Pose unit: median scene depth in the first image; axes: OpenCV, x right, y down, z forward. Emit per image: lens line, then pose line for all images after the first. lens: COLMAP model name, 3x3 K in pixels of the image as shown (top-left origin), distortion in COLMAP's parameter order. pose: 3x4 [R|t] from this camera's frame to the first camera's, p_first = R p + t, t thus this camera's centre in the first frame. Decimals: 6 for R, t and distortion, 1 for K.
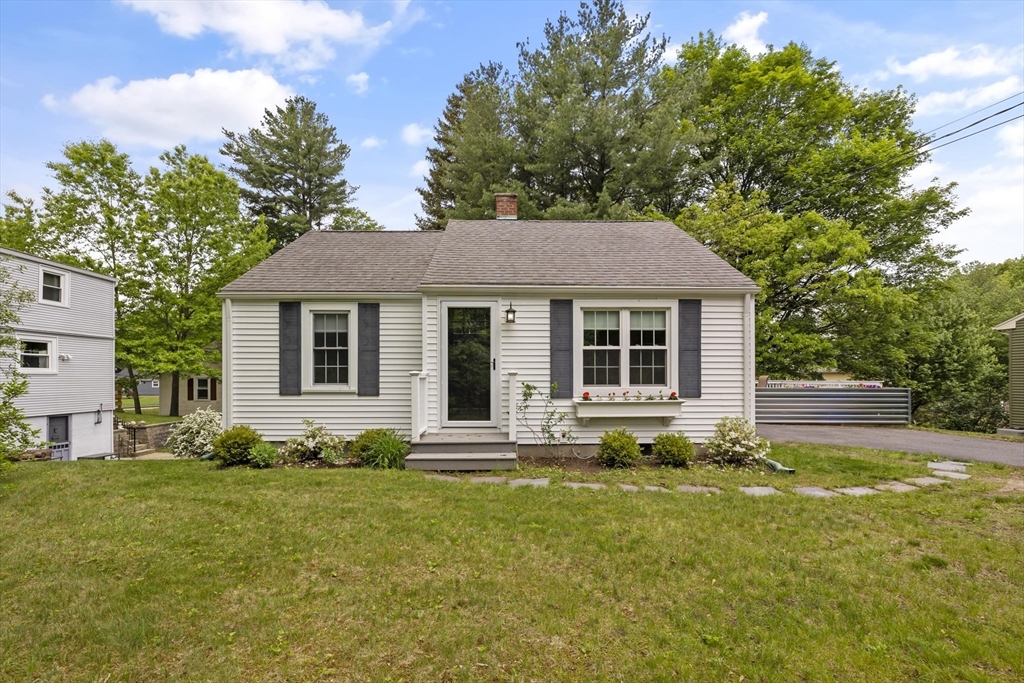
lens RADIAL K [[465.0, 0, 492.6], [0, 465.0, 370.5], [0, 0, 1]] dist [-0.004939, -0.000196]
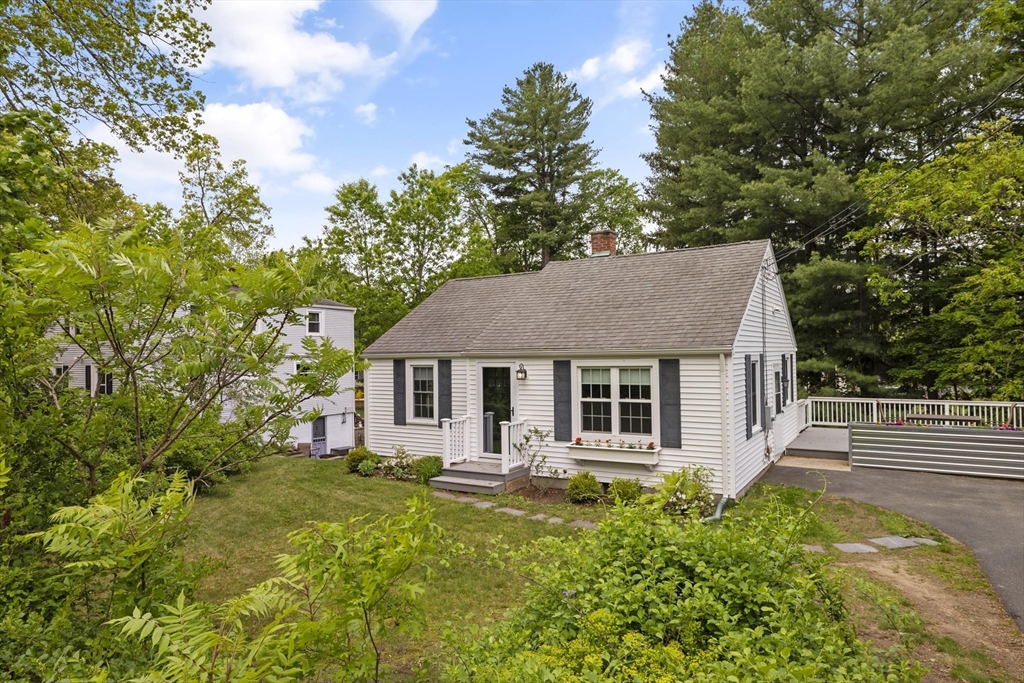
lens RADIAL K [[642.3, 0, 495.6], [0, 642.3, 316.7], [0, 0, 1]] dist [-0.009913, 0.000776]
pose [[0.839482, -0.037022, -0.542125, 0.908958], [0.021027, 0.999142, -0.035671, -0.206429], [0.542981, 0.018546, 0.839540, -0.512154]]
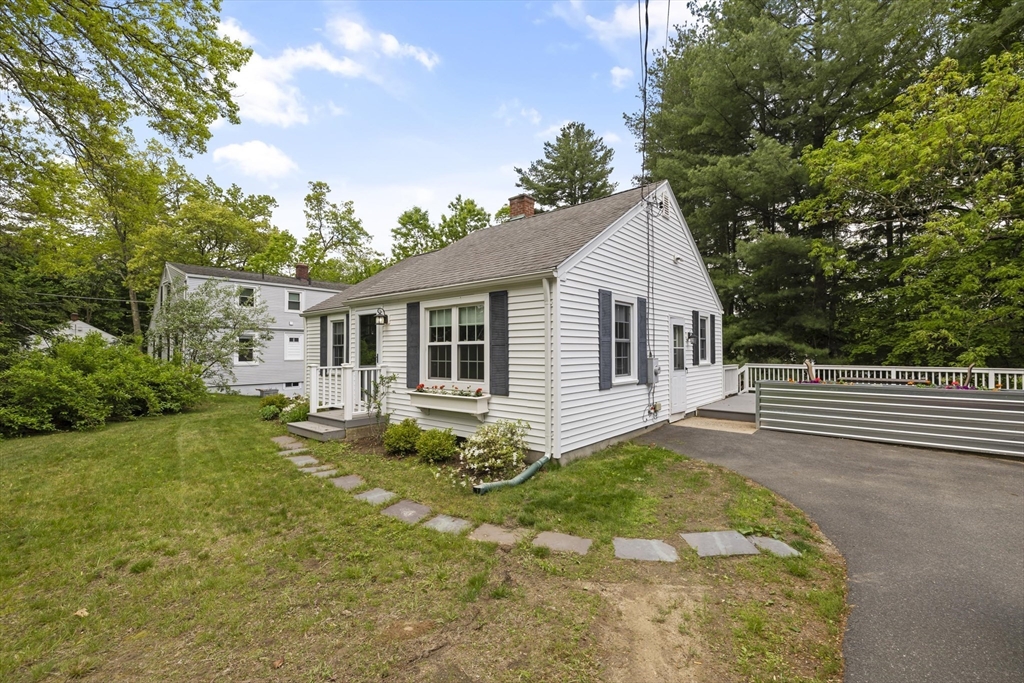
lens RADIAL K [[425.2, 0, 518.2], [0, 425.2, 339.8], [0, 0, 1]] dist [0.001000, 0.000085]
pose [[0.748464, -0.017088, -0.662955, 1.023995], [0.012087, 0.999853, -0.012125, -0.043343], [0.663065, 0.001062, 0.748561, 0.376233]]
